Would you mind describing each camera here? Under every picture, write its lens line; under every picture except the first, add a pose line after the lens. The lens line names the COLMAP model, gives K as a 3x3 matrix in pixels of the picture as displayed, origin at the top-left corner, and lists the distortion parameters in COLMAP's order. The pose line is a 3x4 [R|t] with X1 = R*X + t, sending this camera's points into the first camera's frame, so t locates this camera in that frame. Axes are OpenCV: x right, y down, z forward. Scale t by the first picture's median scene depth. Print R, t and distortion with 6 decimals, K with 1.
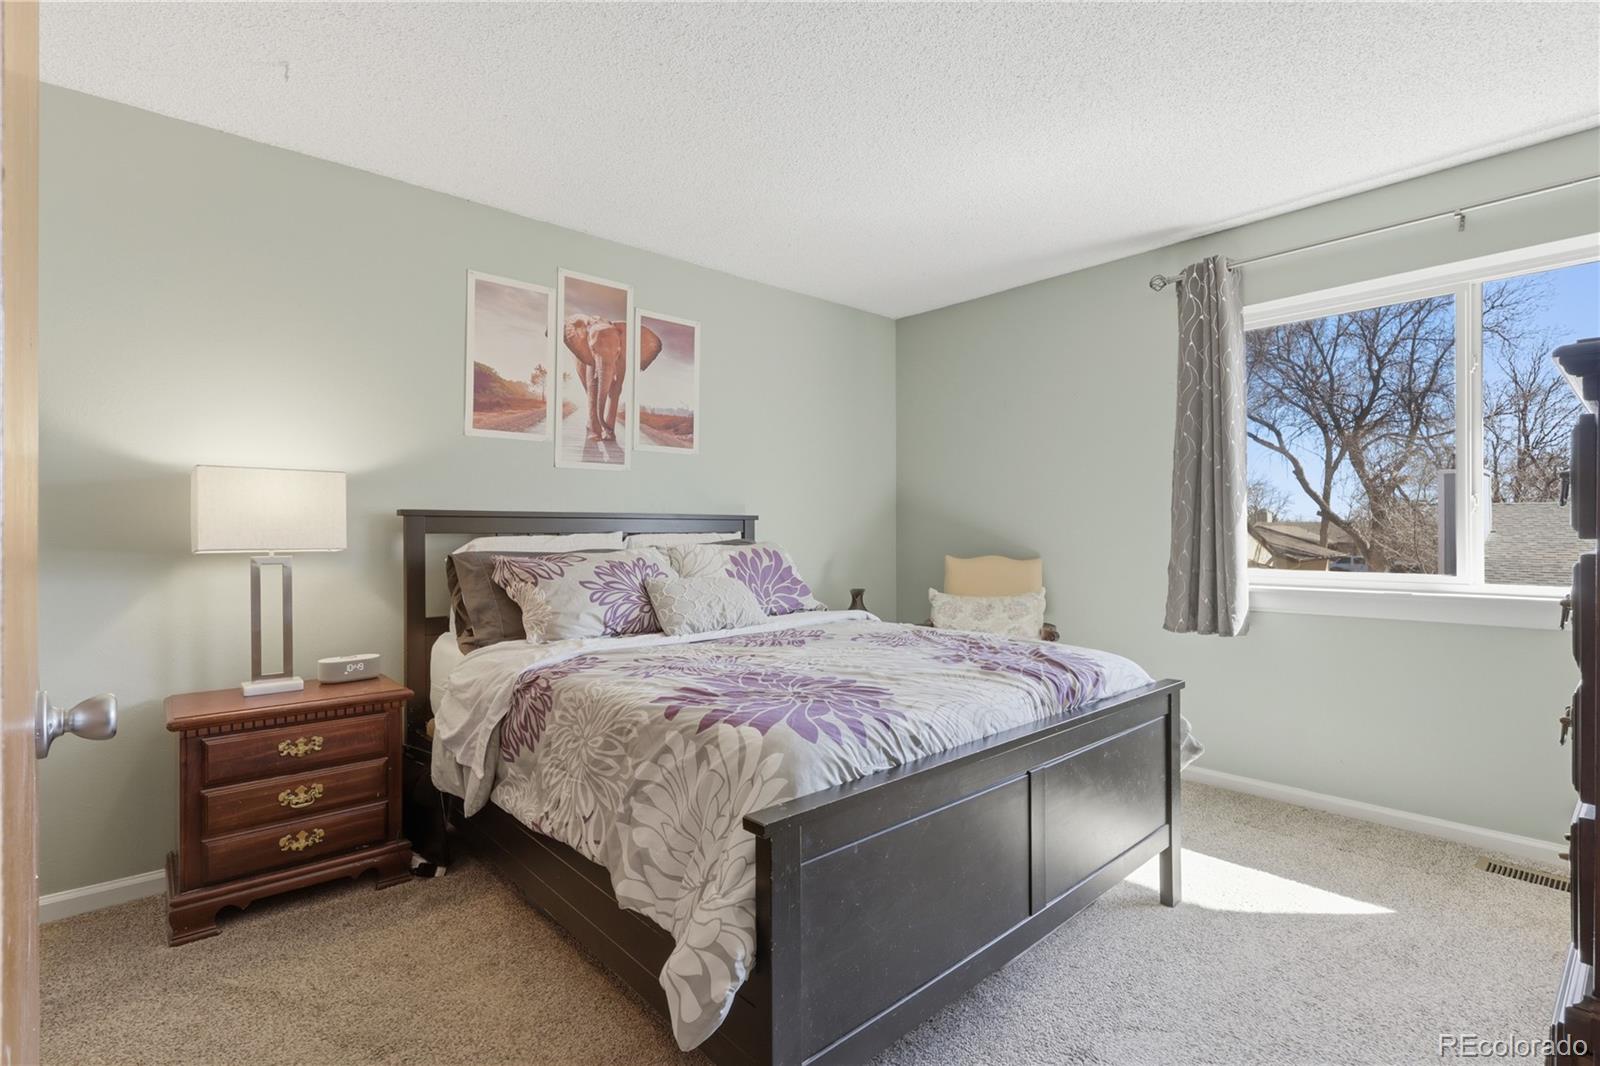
lens RADIAL K [[757.4, 0, 800.0], [0, 757.4, 533.0], [0, 0, 1]] dist [-0.002545, 0.000098]
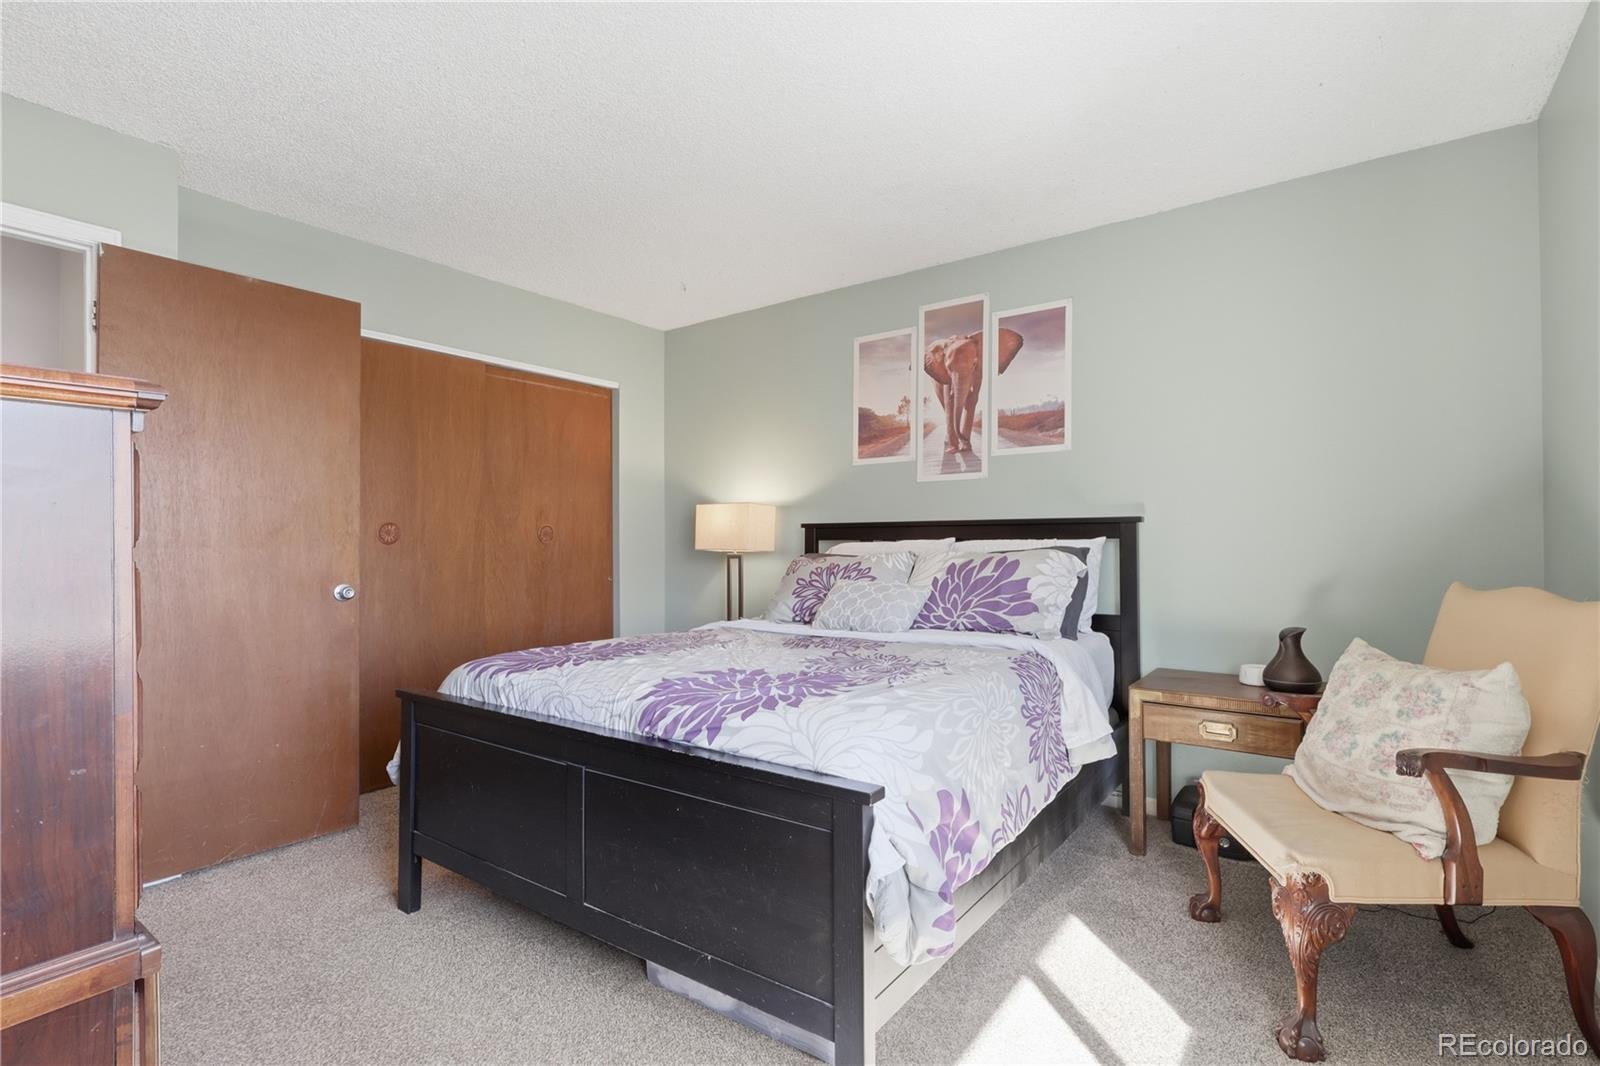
lens RADIAL K [[757.4, 0, 800.0], [0, 757.4, 533.0], [0, 0, 1]] dist [-0.002545, 0.000098]
pose [[0.205020, -0.011528, -0.978690, 0.733117], [0.000770, 0.999932, -0.011616, 0.003054], [0.978757, 0.001628, 0.205015, 0.573565]]
